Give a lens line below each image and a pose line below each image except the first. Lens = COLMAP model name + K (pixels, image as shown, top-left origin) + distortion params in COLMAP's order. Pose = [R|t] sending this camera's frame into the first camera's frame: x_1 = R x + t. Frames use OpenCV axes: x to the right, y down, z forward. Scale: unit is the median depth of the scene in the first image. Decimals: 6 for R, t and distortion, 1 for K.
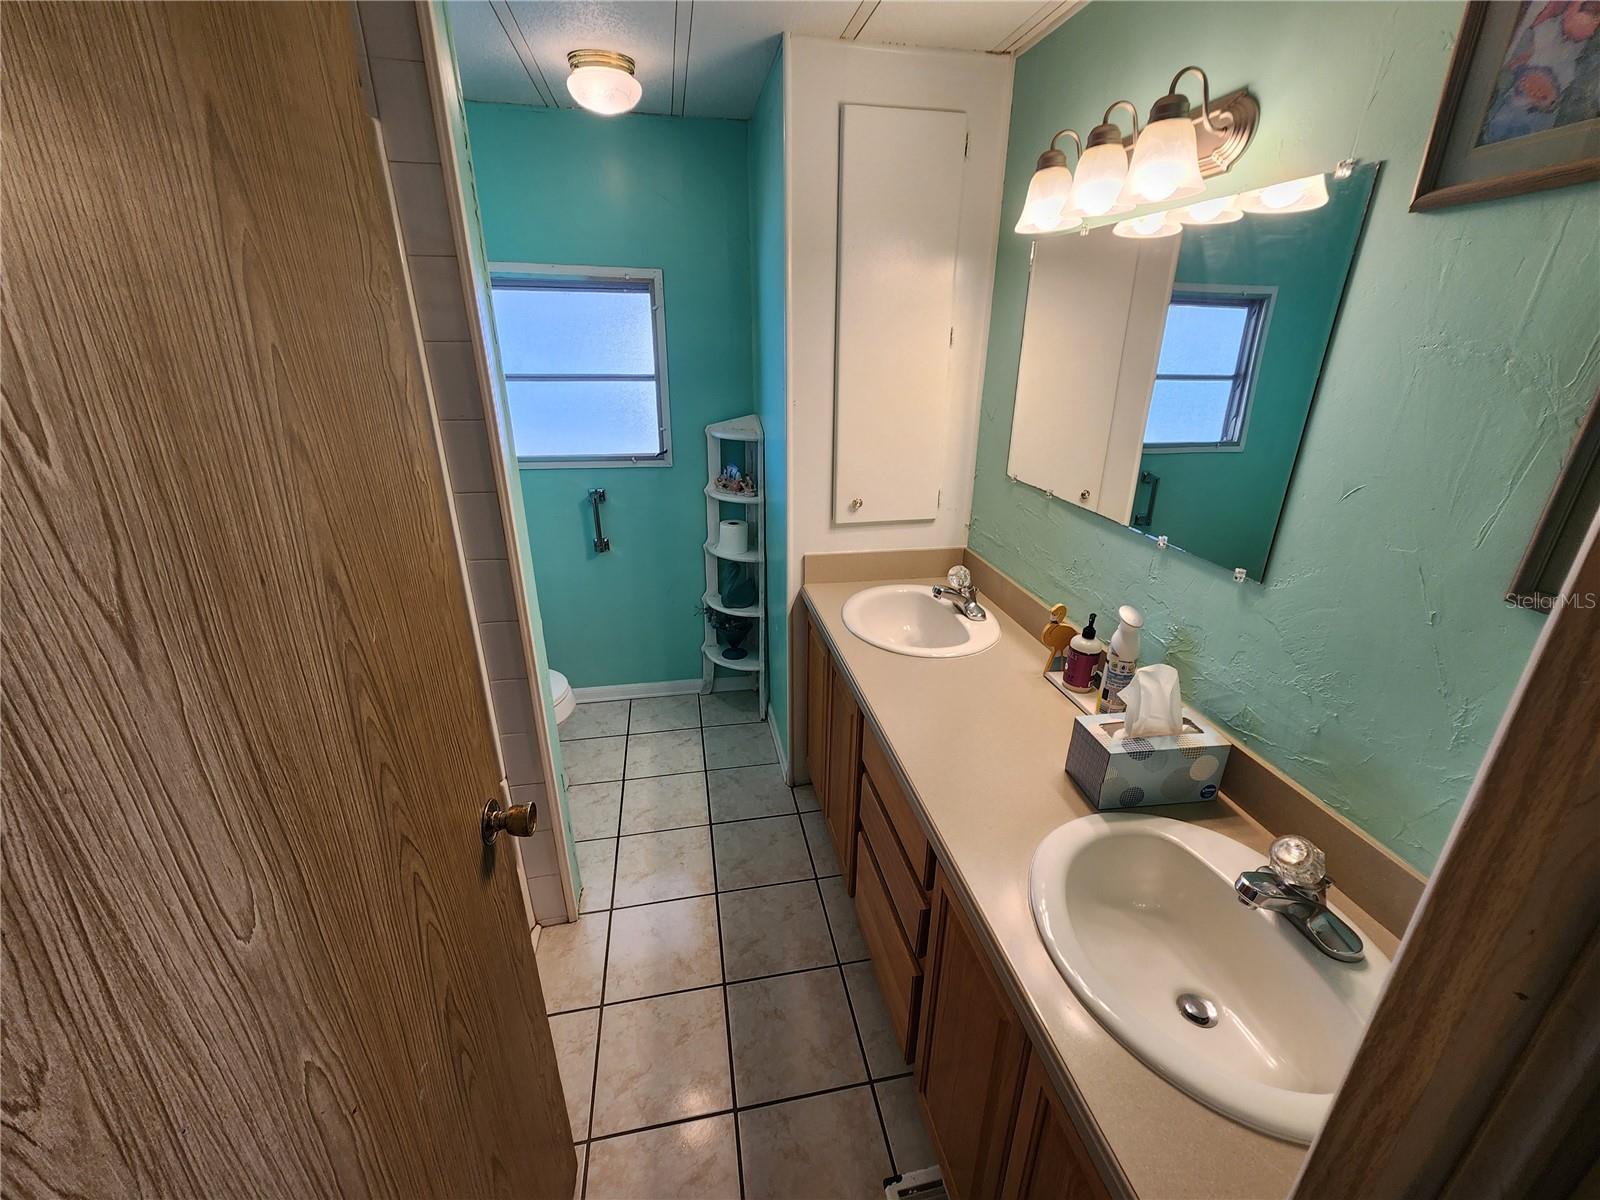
lens RADIAL K [[658.6, 0, 806.4], [0, 658.6, 596.9], [0, 0, 1]] dist [0.000078, 0.000077]
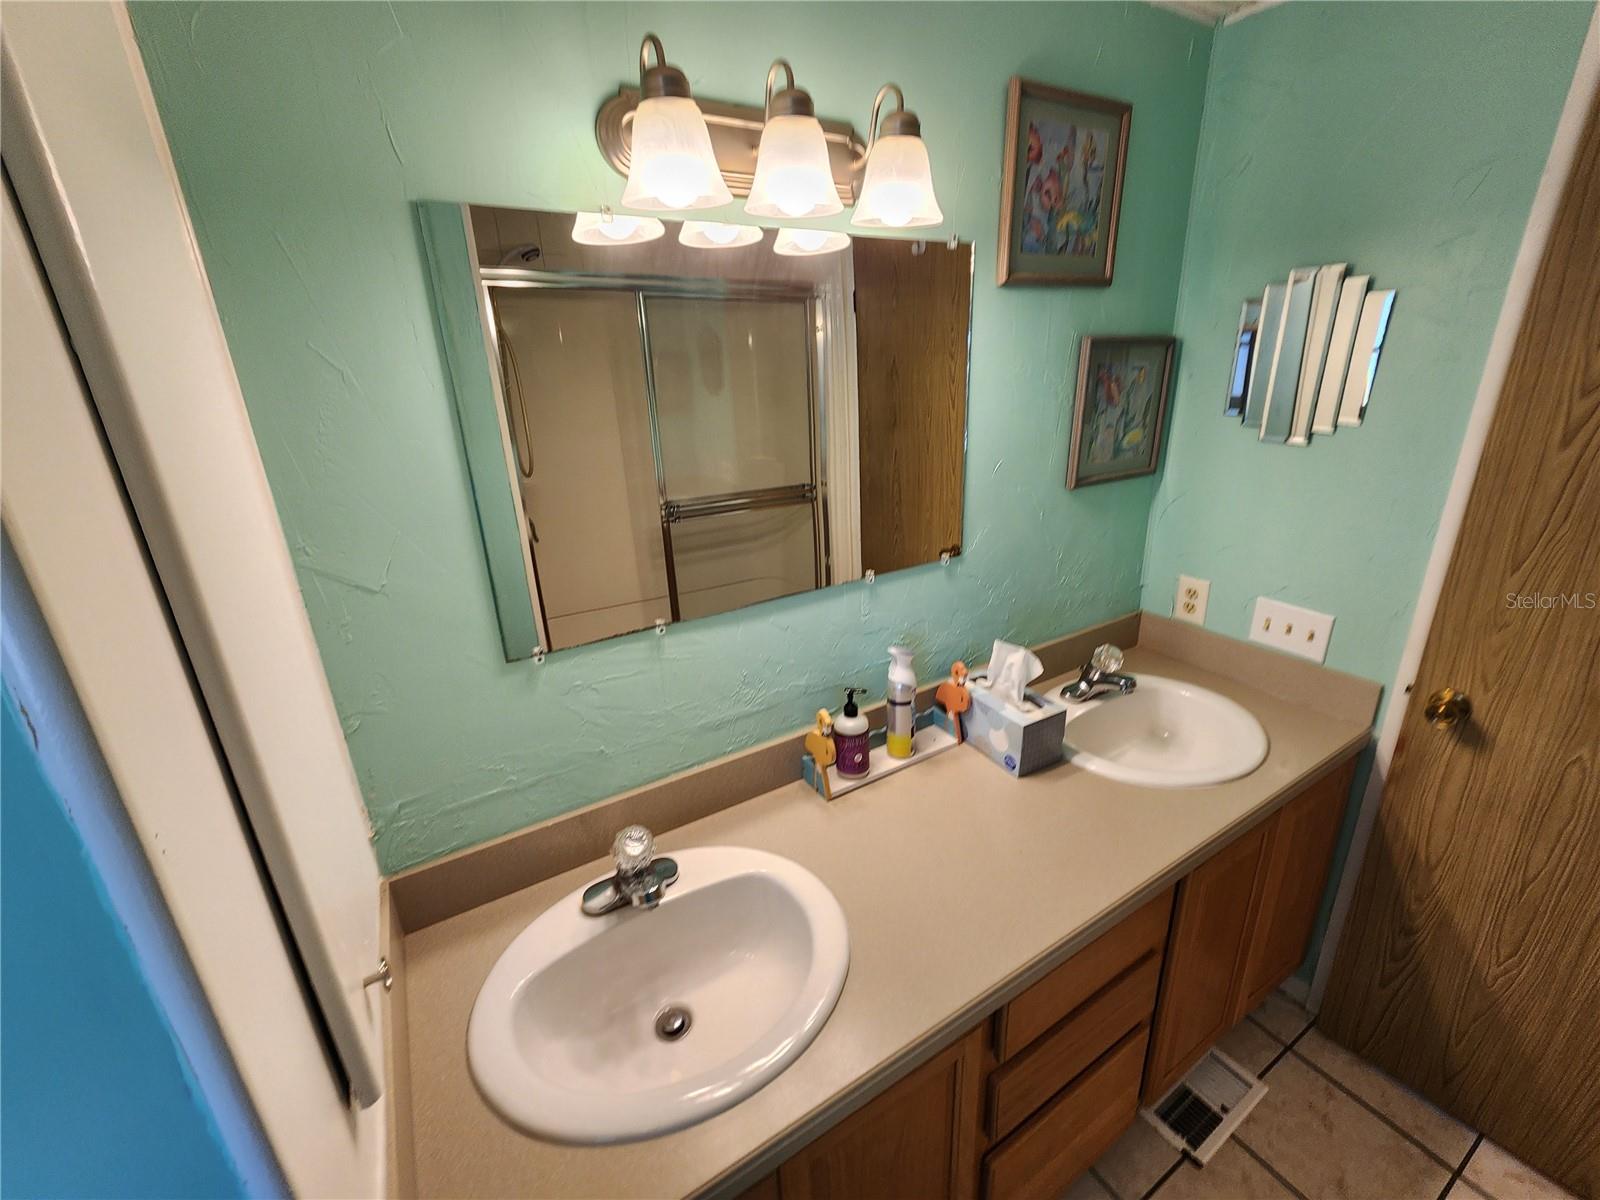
lens RADIAL K [[658.6, 0, 799.0], [0, 658.6, 583.6], [0, 0, 1]] dist [0.000078, 0.000077]
pose [[-0.350493, -0.303239, 0.886116, -0.304632], [0.374962, 0.821564, 0.429460, -0.552474], [-0.858230, 0.482782, -0.174249, 1.300422]]
